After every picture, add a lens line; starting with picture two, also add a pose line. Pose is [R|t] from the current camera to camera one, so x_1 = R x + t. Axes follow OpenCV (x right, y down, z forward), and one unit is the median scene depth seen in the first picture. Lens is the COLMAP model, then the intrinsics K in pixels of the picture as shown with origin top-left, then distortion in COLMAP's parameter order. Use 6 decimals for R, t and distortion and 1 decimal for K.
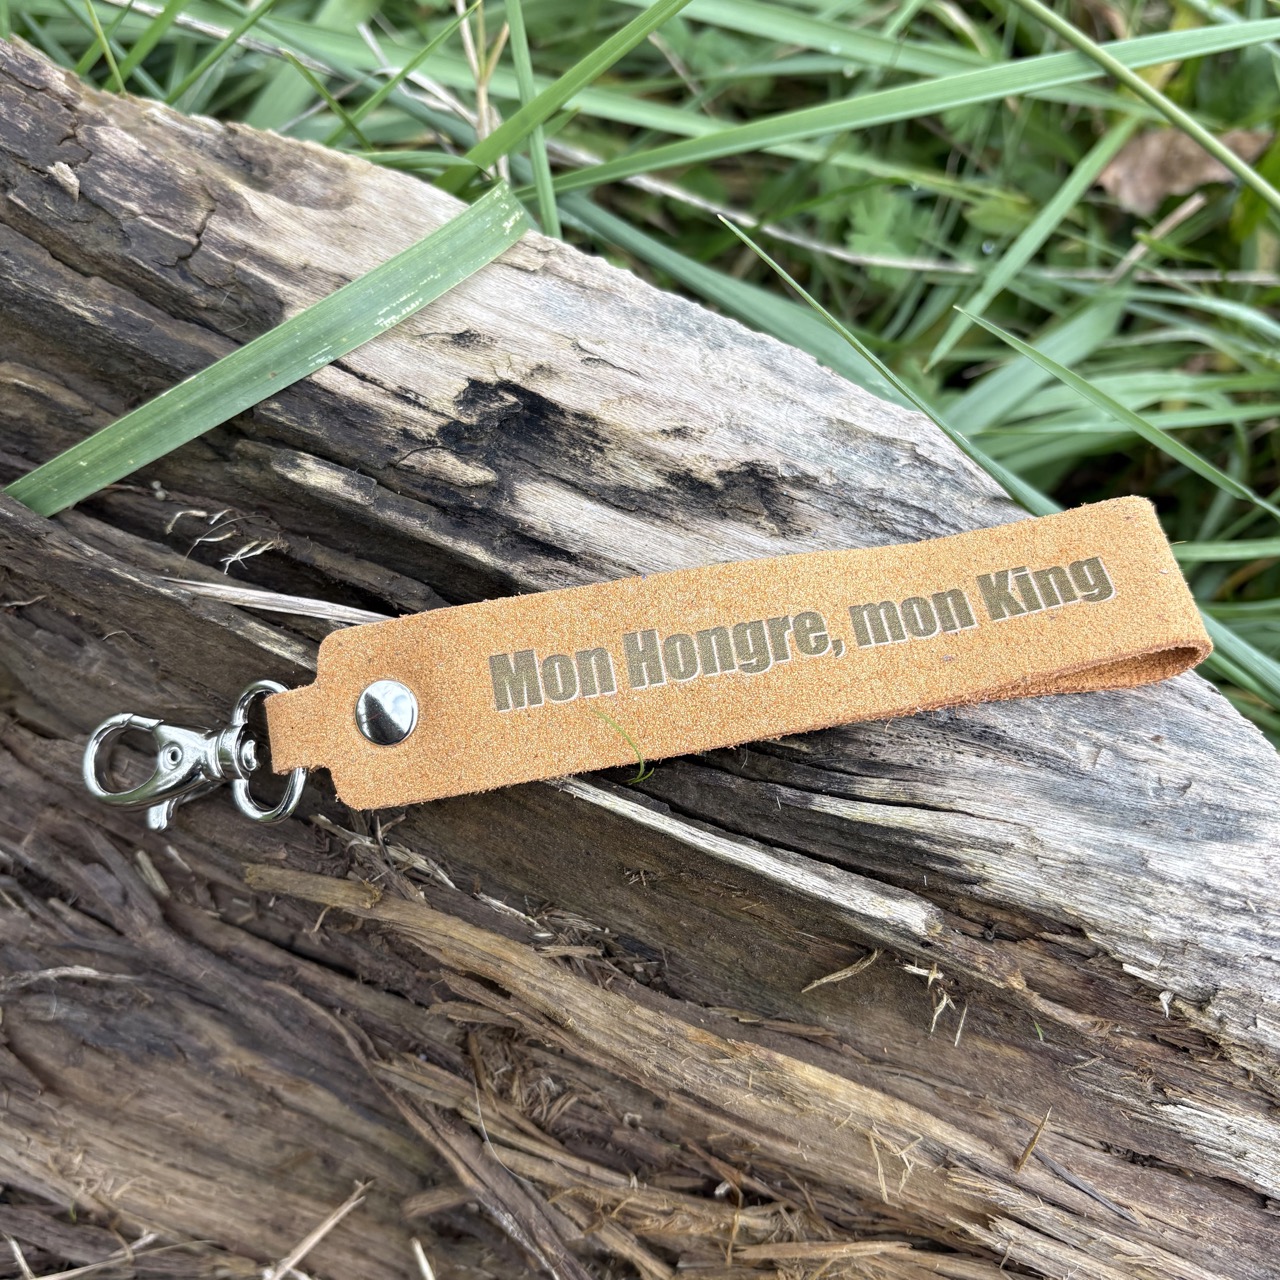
lens RADIAL K [[1482.5, 0, 633.2], [0, 1482.5, 641.5], [0, 0, 1]] dist [0.009388, 0.000000]
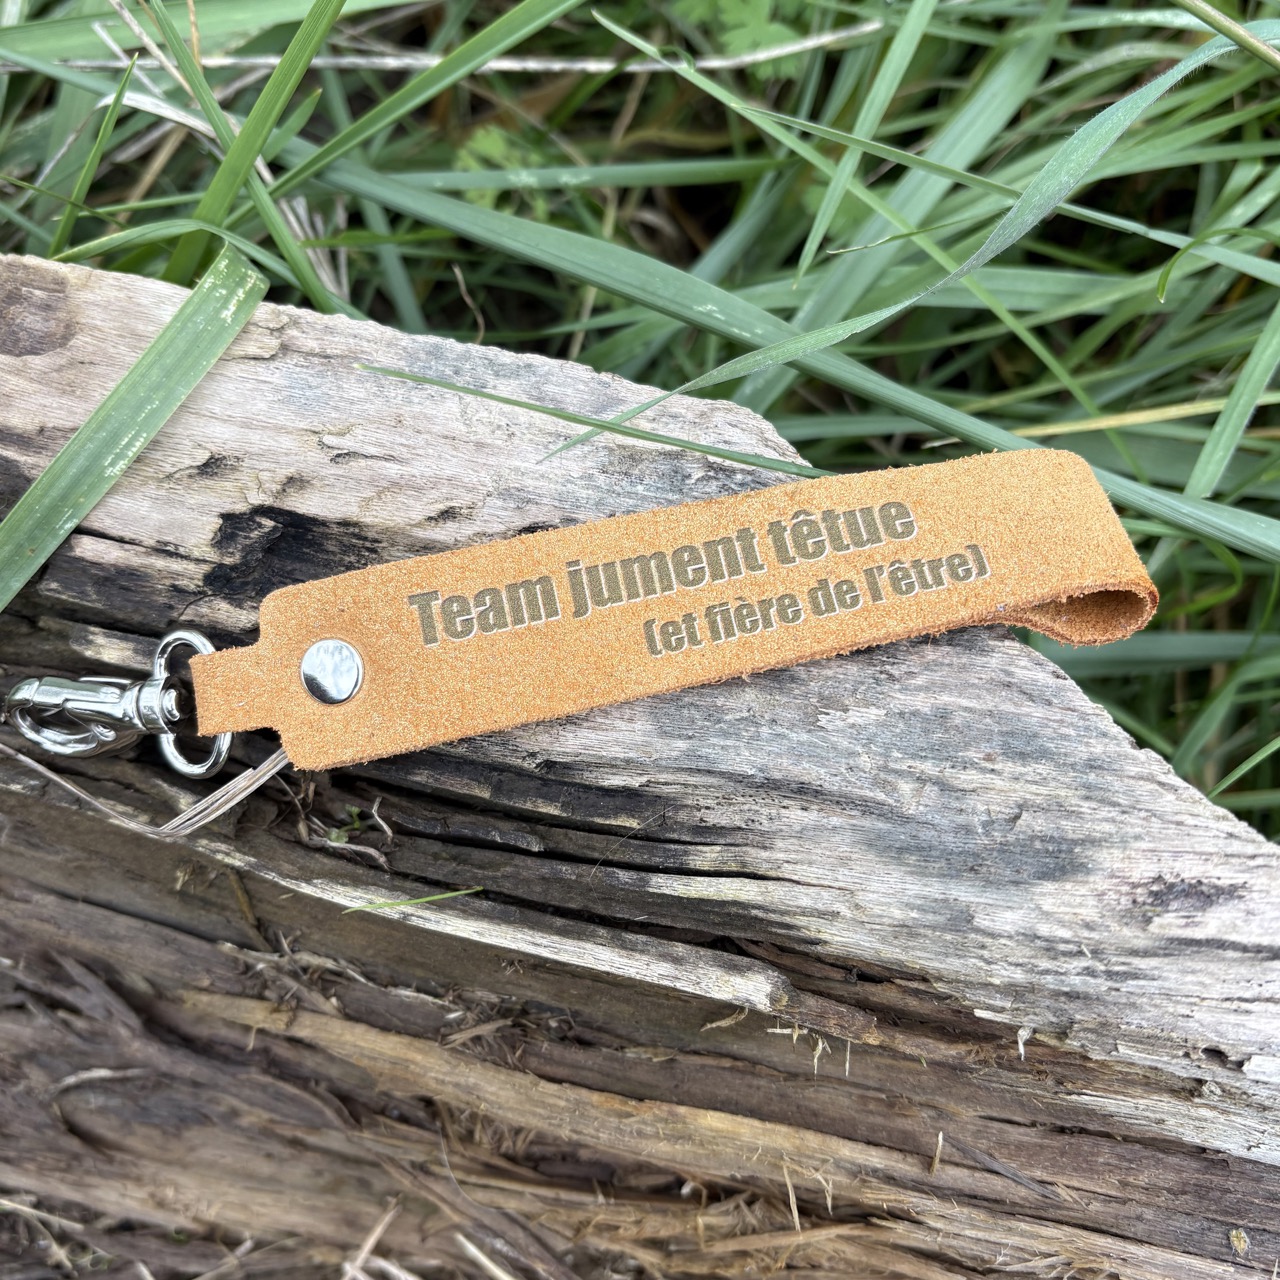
lens RADIAL K [[1482.5, 0, 627.2], [0, 1482.5, 656.1], [0, 0, 1]] dist [0.009388, 0.000000]
pose [[0.959575, -0.205074, -0.192769, 0.308344], [0.248657, 0.938566, 0.239300, -0.256962], [0.131853, -0.277560, 0.951617, 0.096277]]
